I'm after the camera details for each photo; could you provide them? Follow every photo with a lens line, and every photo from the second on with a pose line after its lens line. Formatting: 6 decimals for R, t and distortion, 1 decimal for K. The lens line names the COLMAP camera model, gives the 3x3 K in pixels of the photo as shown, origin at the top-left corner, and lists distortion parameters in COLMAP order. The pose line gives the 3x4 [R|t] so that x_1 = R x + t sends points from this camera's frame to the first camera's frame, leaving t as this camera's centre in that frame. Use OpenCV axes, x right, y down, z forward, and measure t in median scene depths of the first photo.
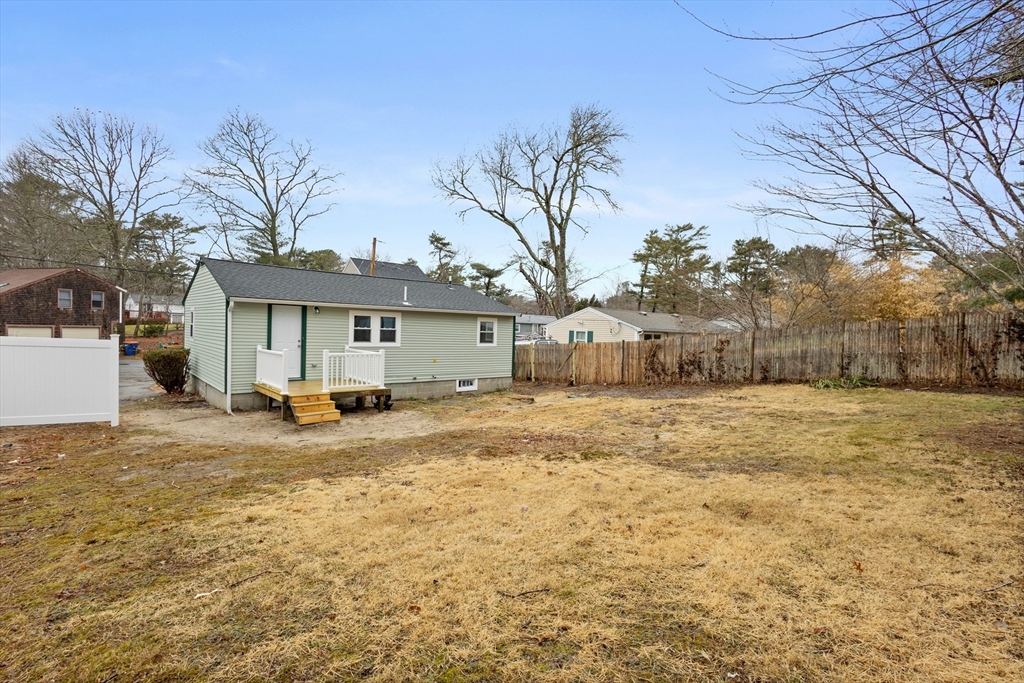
lens RADIAL K [[472.1, 0, 515.9], [0, 472.1, 344.8], [0, 0, 1]] dist [0.005980, -0.003430]
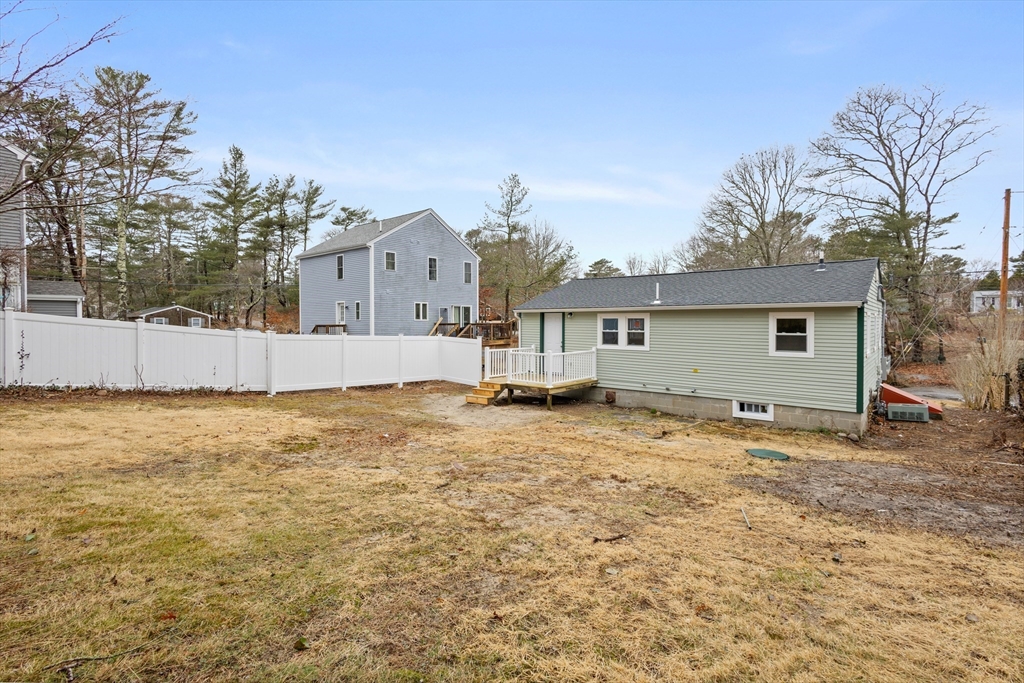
lens RADIAL K [[472.1, 0, 515.3], [0, 472.1, 332.9], [0, 0, 1]] dist [0.005980, -0.003430]
pose [[0.145549, -0.005246, -0.989337, 0.601432], [-0.027836, 0.999568, -0.009396, -0.014712], [0.988959, 0.028907, 0.145340, 0.616837]]
